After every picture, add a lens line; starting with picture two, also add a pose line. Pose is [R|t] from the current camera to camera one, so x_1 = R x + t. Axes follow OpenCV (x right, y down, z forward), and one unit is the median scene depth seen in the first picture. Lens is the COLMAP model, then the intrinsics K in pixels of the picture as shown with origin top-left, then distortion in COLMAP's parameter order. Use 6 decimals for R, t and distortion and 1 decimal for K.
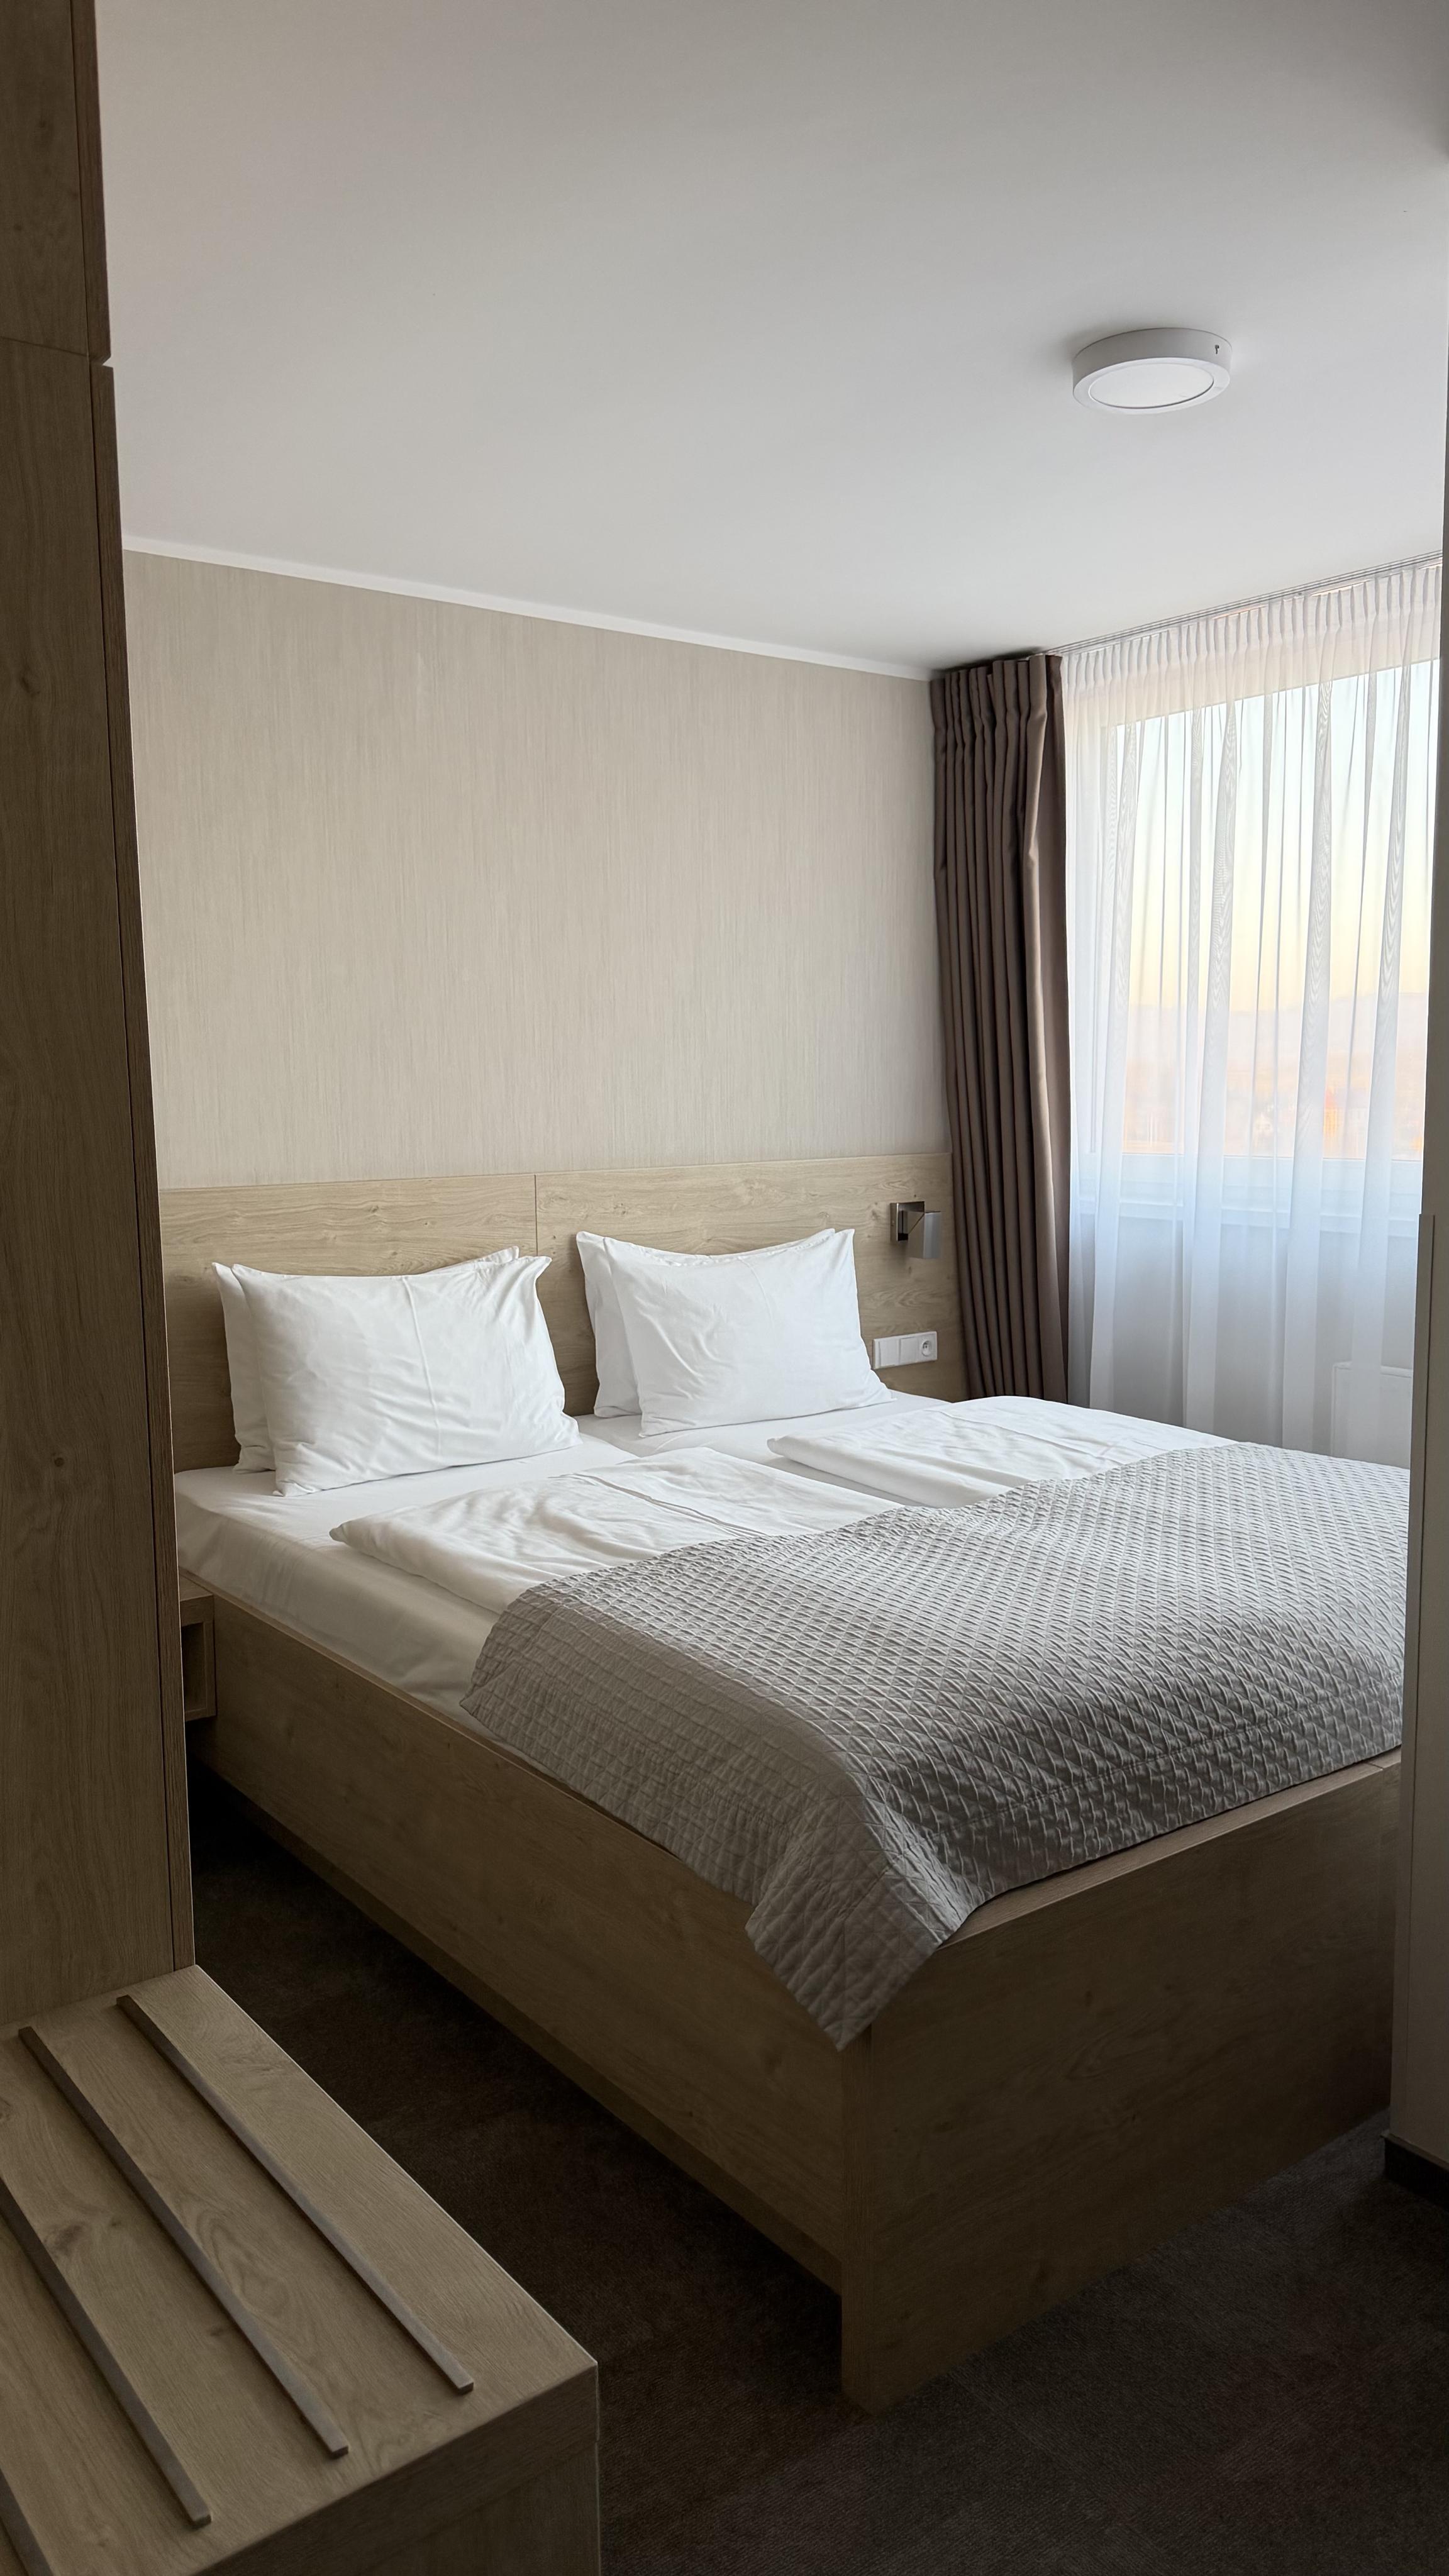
lens RADIAL K [[1826.8, 0, 724.5], [0, 1826.8, 1288.0], [0, 0, 1]] dist [-0.000147, -0.000419]
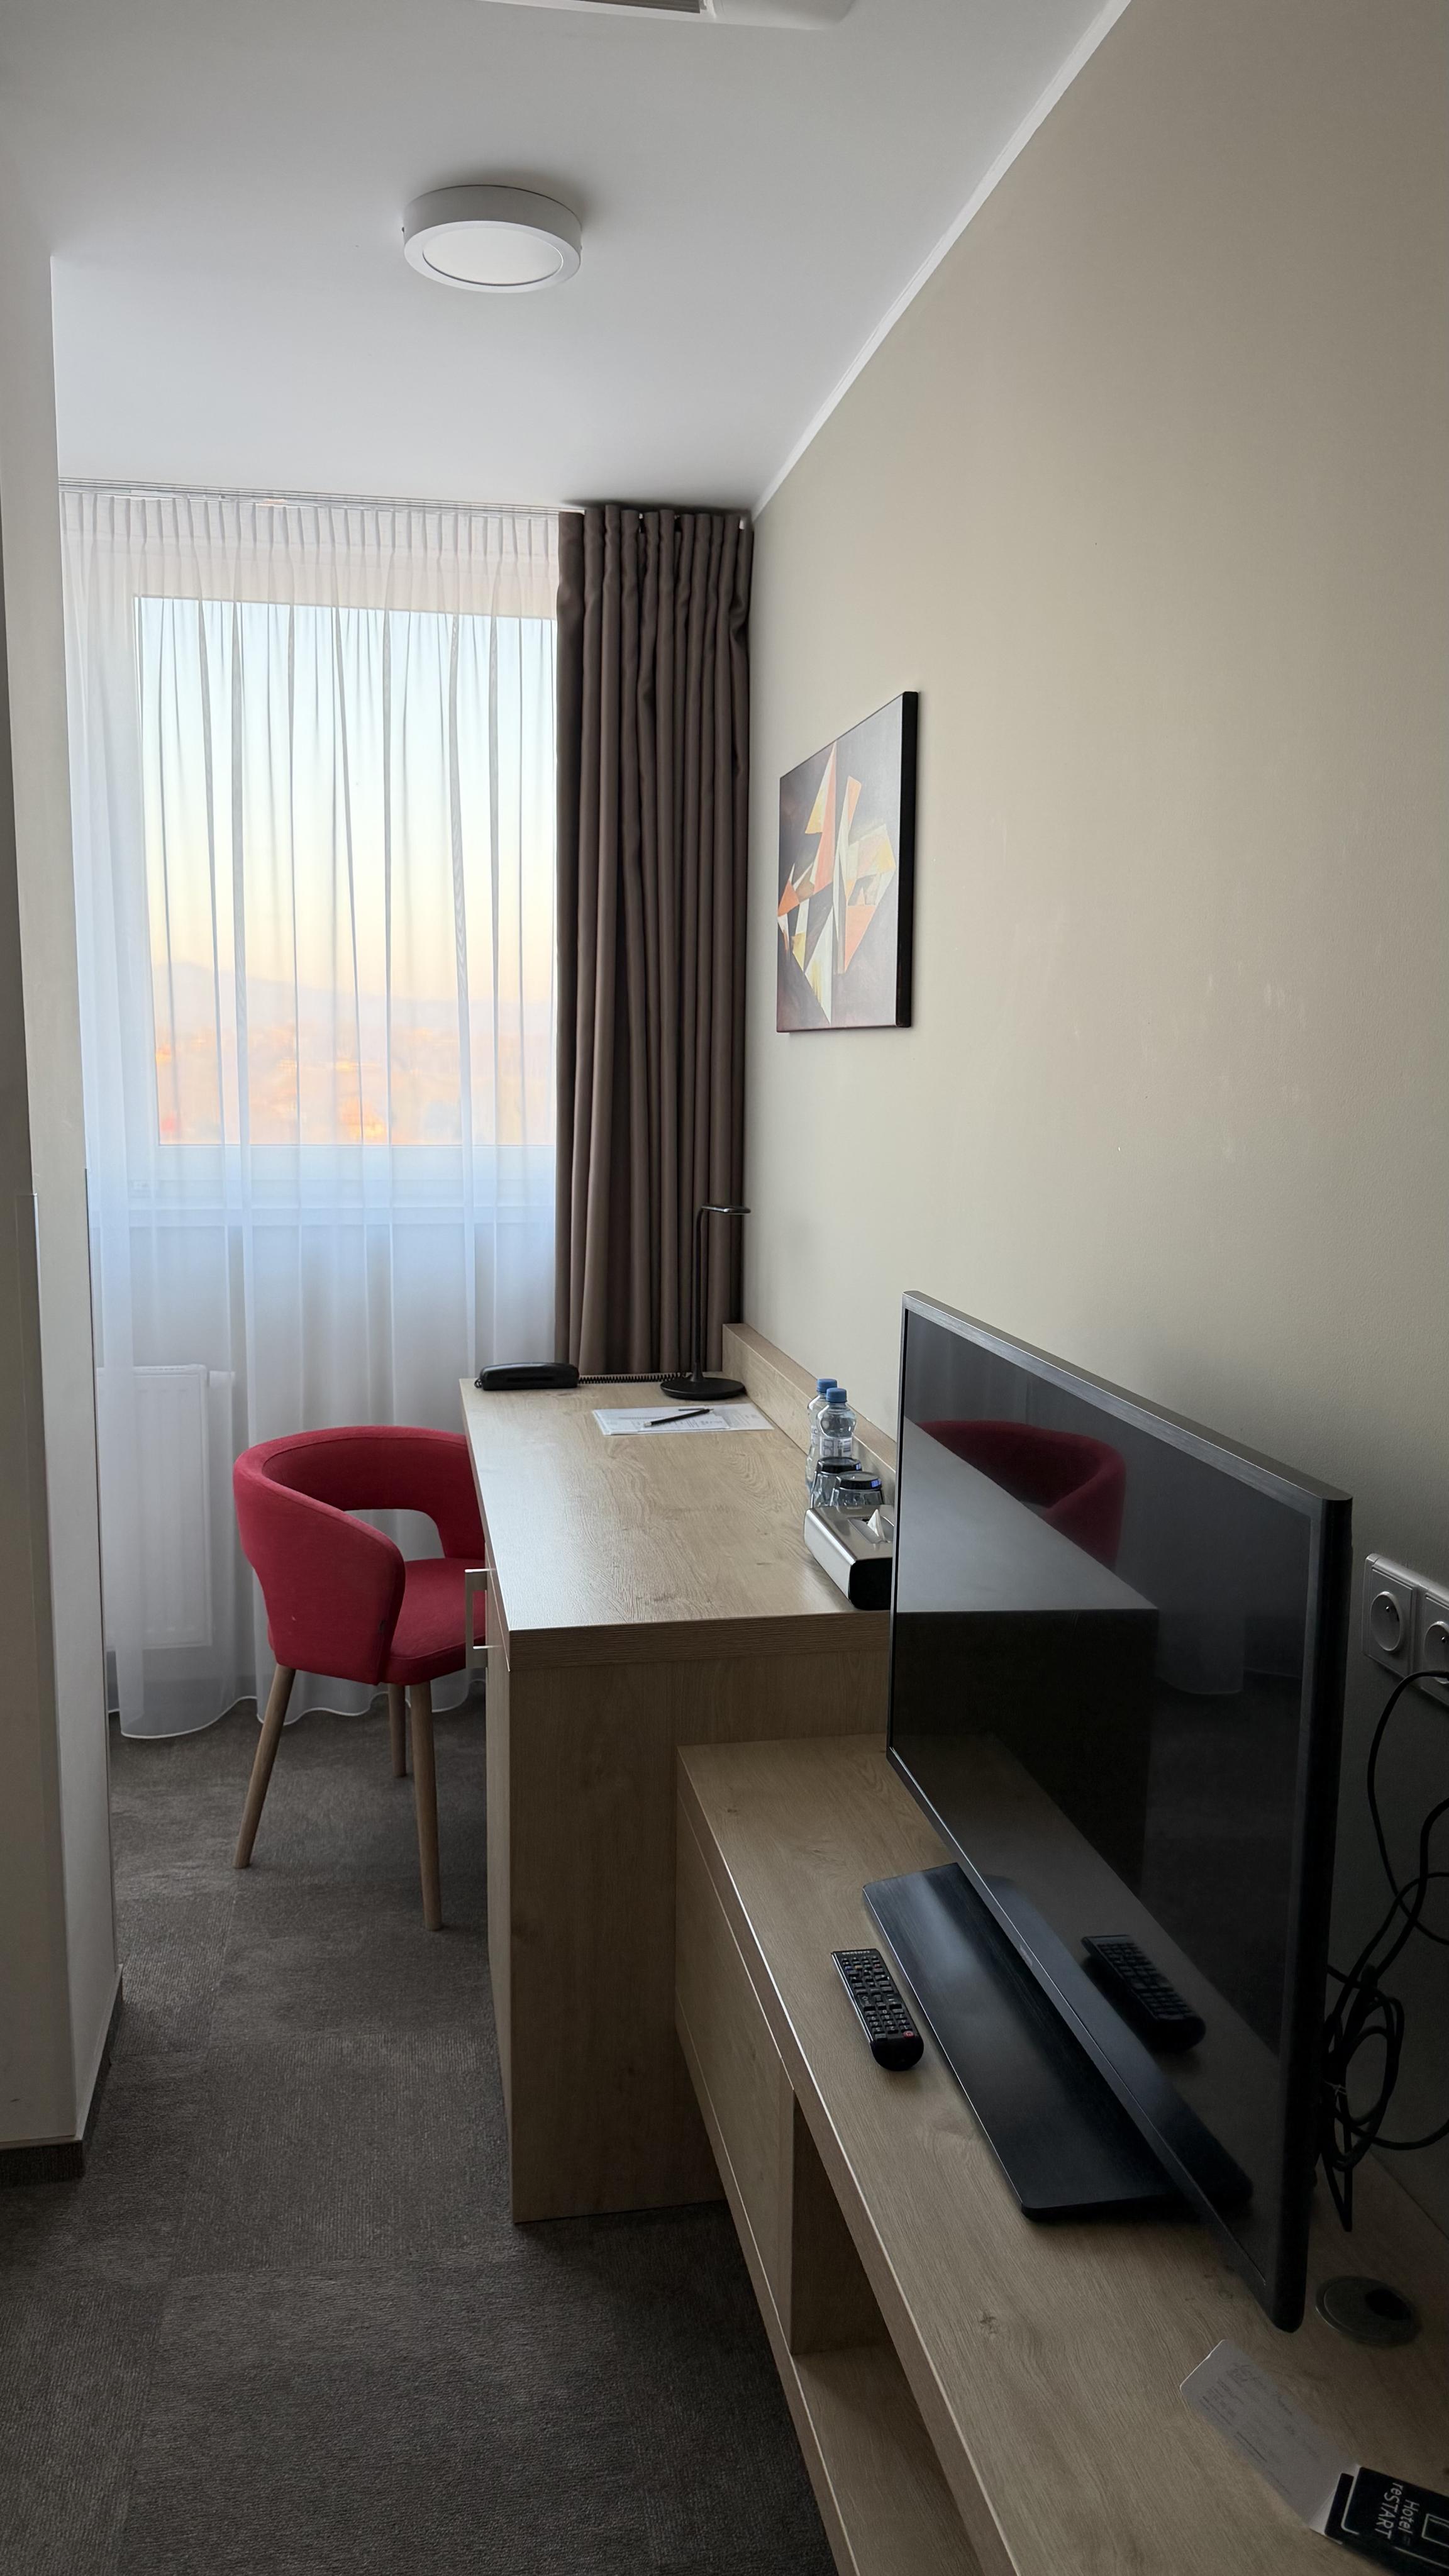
lens RADIAL K [[1826.8, 0, 724.5], [0, 1826.8, 1288.0], [0, 0, 1]] dist [-0.000147, -0.000419]
pose [[0.454613, -0.101206, 0.884921, -0.445038], [0.102005, 0.992903, 0.061152, -0.038906], [-0.884829, 0.062466, 0.461710, 0.470645]]
